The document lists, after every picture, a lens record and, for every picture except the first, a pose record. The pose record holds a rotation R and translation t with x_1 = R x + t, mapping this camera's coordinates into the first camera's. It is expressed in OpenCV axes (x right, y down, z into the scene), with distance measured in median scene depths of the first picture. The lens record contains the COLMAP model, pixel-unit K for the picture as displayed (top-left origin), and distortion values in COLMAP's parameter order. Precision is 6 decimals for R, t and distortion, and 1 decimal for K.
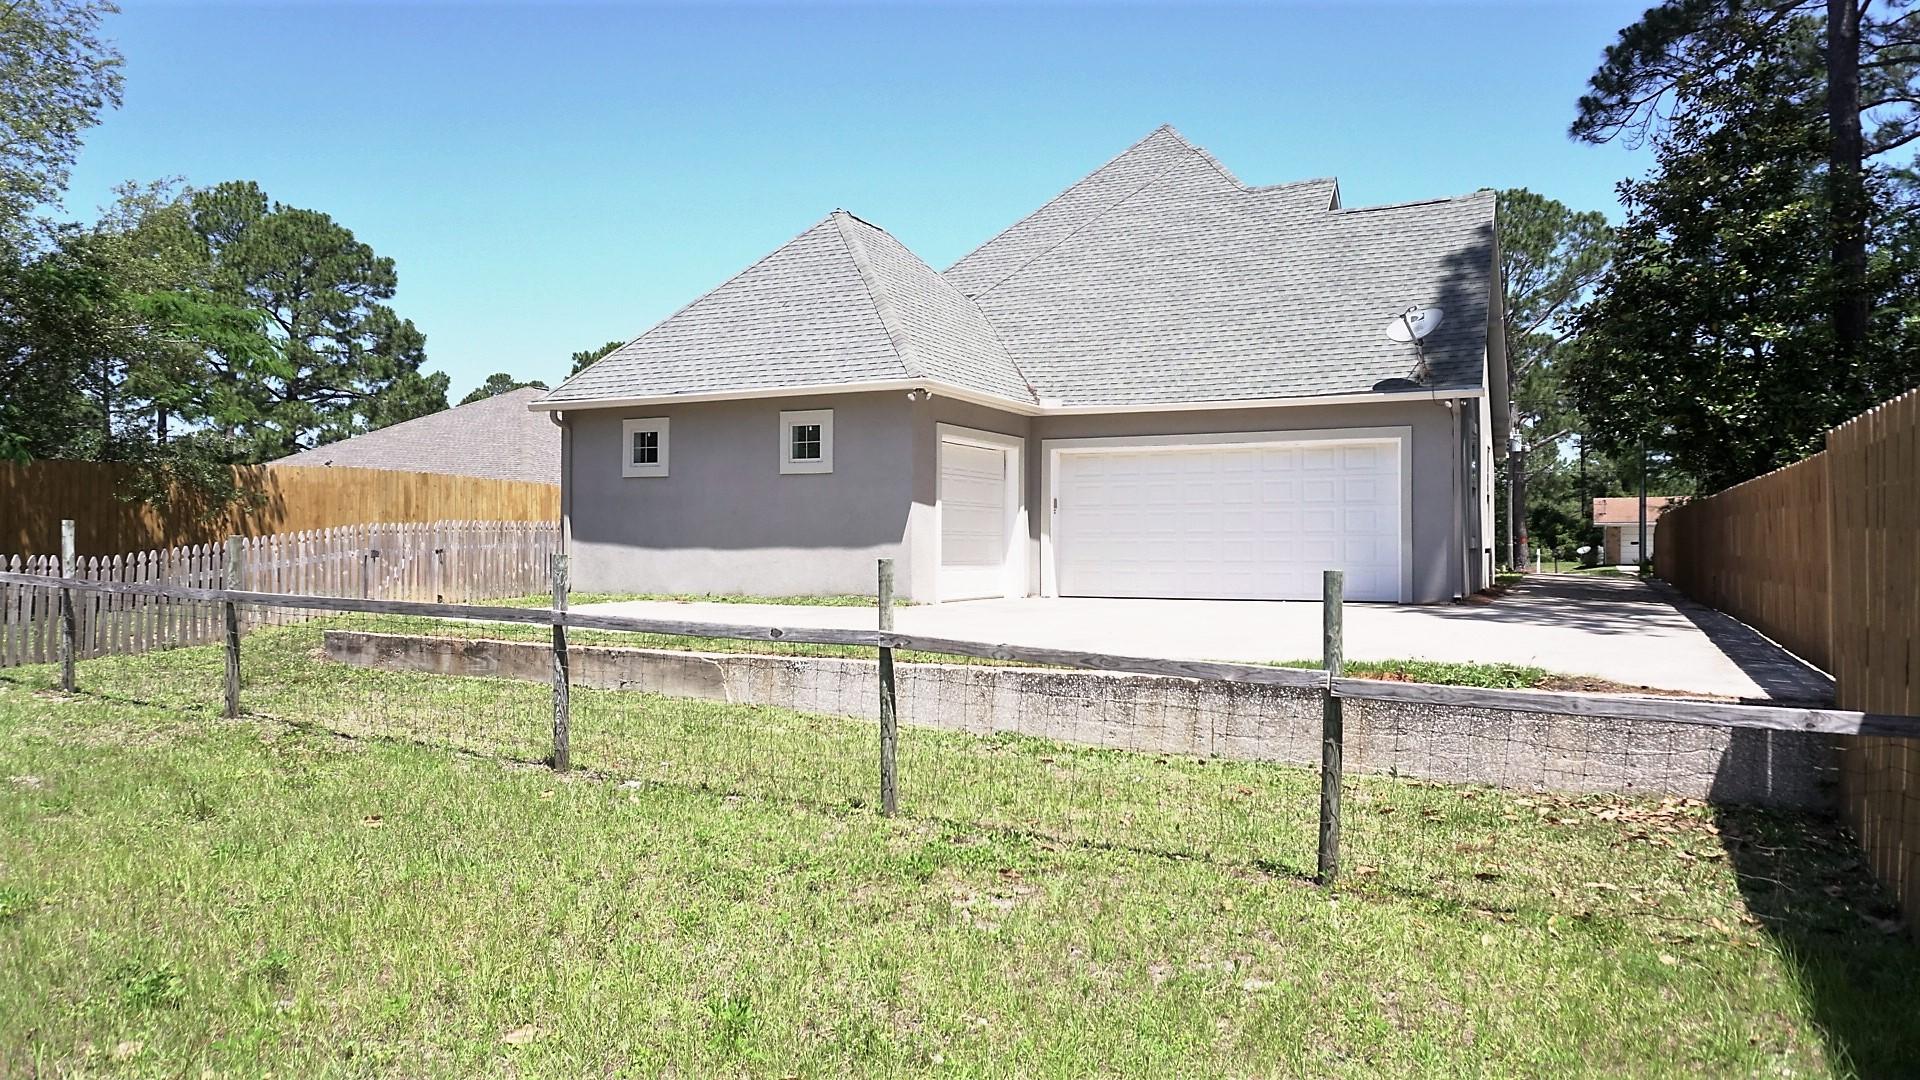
lens RADIAL K [[1244.5, 0, 960.0], [0, 1244.5, 540.0], [0, 0, 1]] dist [-0.067921, 0.000962]
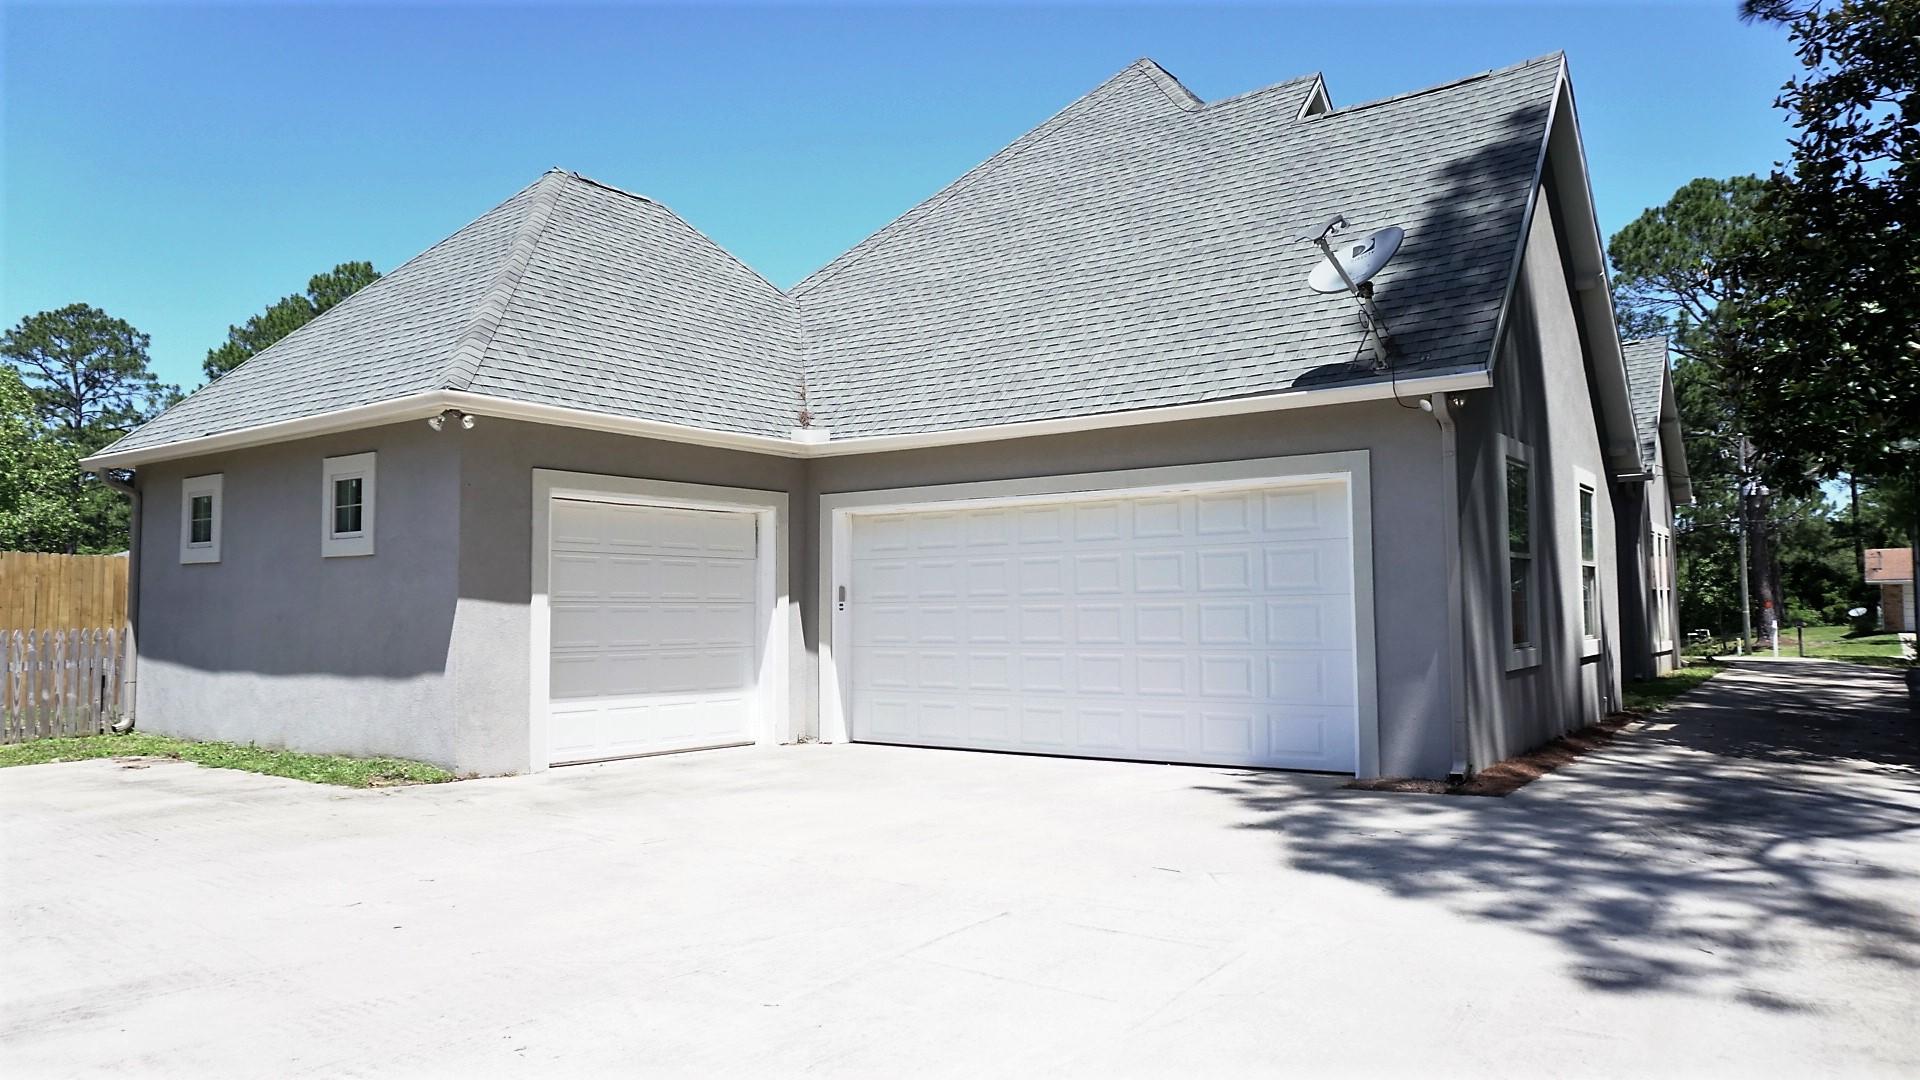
lens RADIAL K [[1267.6, 0, 959.6], [0, 1267.6, 518.4], [0, 0, 1]] dist [-0.036905, -0.000296]
pose [[0.986977, -0.021089, -0.159476, 0.254753], [0.010449, 0.997681, -0.067262, -0.024836], [0.160524, 0.064719, 0.984908, 0.393176]]
